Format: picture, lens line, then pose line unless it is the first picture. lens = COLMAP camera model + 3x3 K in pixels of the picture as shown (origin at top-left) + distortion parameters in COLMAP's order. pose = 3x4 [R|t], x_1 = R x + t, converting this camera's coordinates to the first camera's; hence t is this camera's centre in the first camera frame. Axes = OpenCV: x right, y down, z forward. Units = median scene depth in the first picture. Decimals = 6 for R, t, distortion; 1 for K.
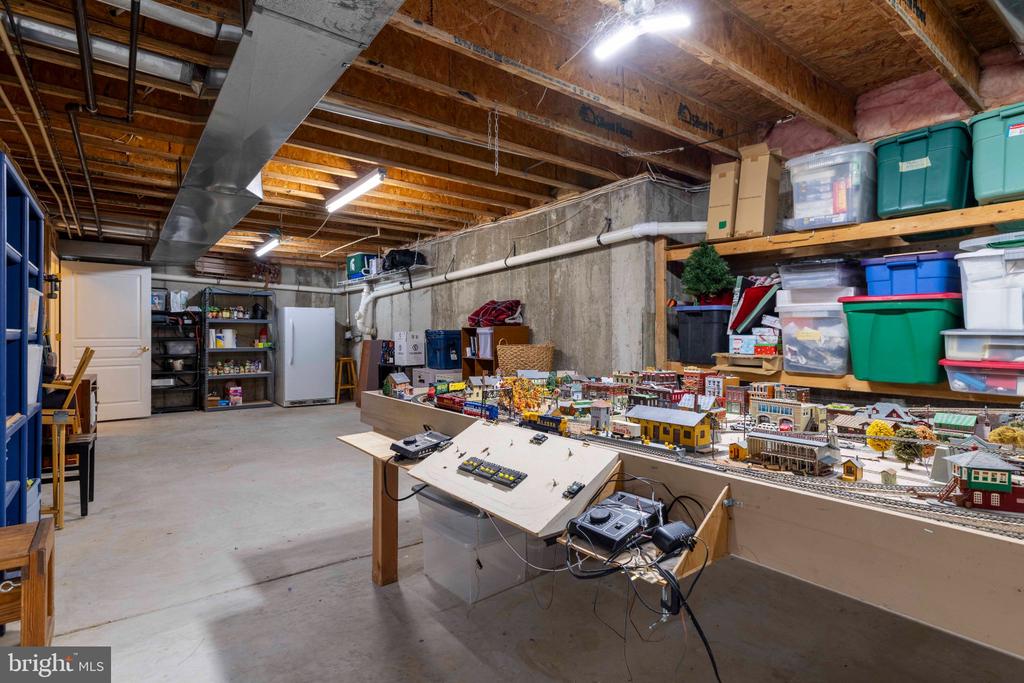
lens RADIAL K [[509.4, 0, 511.3], [0, 509.4, 334.0], [0, 0, 1]] dist [-0.001813, -0.000095]
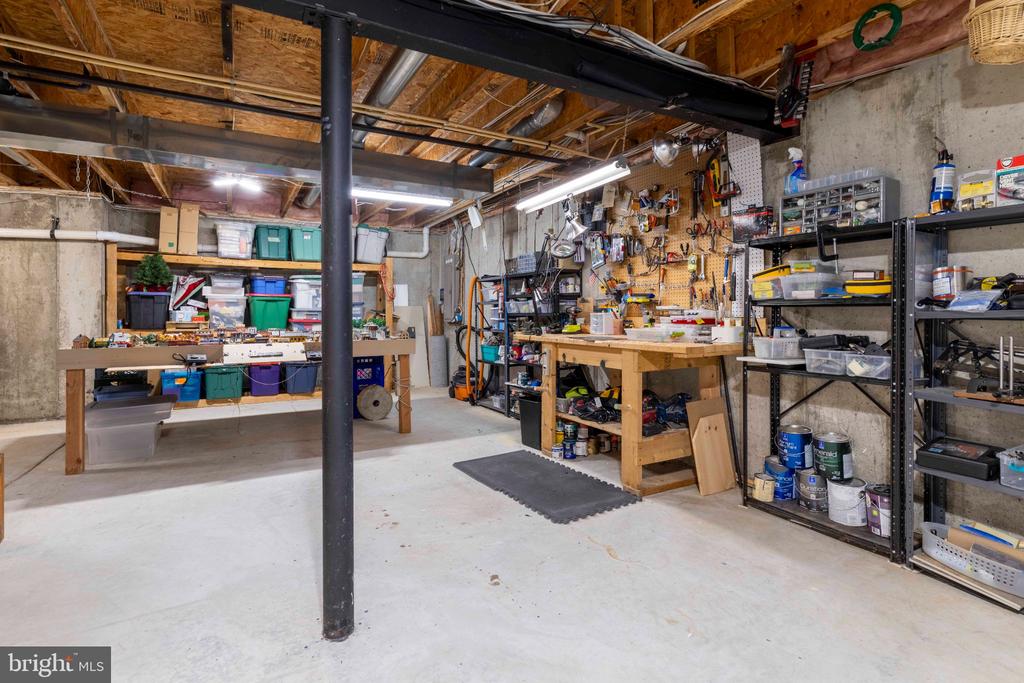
lens RADIAL K [[509.4, 0, 514.4], [0, 509.4, 312.7], [0, 0, 1]] dist [-0.001813, -0.000095]
pose [[0.143294, 0.000059, 0.989680, -1.067405], [0.001366, 0.999999, -0.000257, 0.010536], [-0.989679, 0.001389, 0.143294, -0.351301]]
